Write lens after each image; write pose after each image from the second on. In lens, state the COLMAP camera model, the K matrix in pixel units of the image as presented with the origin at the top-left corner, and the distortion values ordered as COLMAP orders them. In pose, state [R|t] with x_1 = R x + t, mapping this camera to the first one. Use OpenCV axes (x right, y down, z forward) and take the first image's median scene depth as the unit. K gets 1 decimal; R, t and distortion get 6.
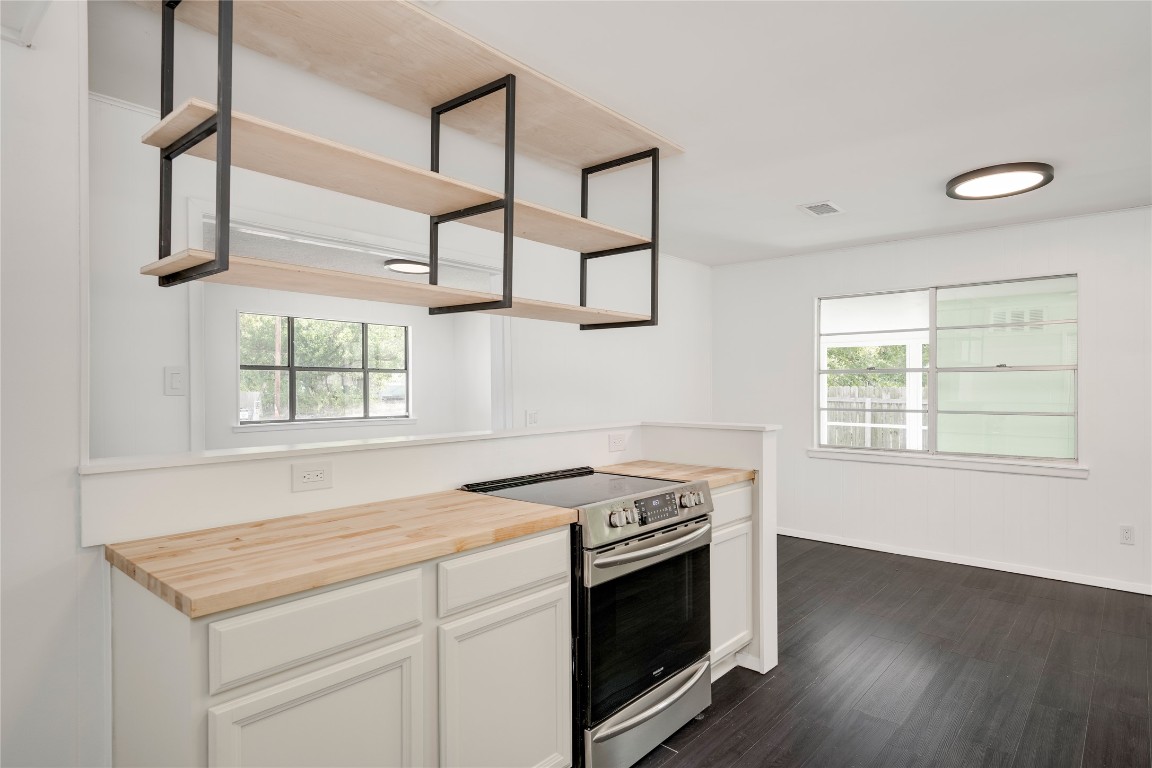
lens RADIAL K [[649.2, 0, 576.0], [0, 649.2, 384.0], [0, 0, 1]] dist [-0.000498, -0.000051]
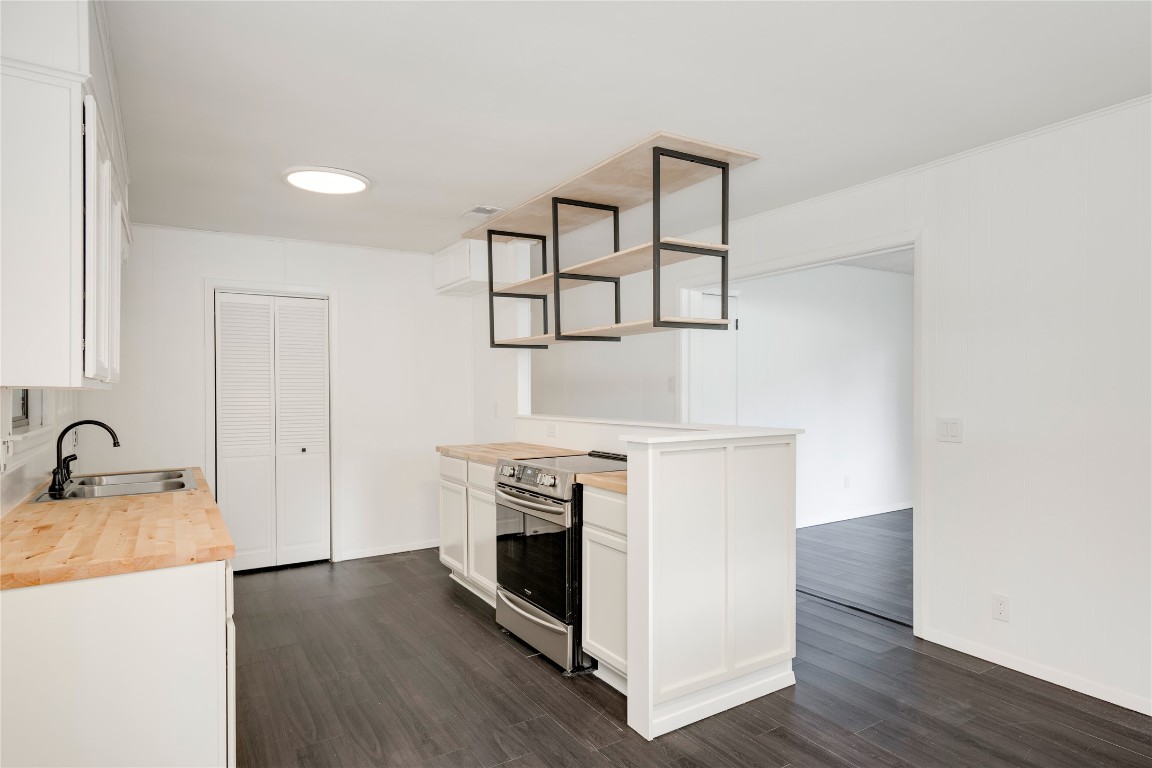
lens RADIAL K [[649.2, 0, 576.0], [0, 649.2, 384.0], [0, 0, 1]] dist [-0.000498, -0.000051]
pose [[-0.286428, -0.000661, -0.958102, 1.406111], [0.009257, 0.999951, -0.003457, -0.000630], [0.958057, -0.009859, -0.286408, 1.467397]]
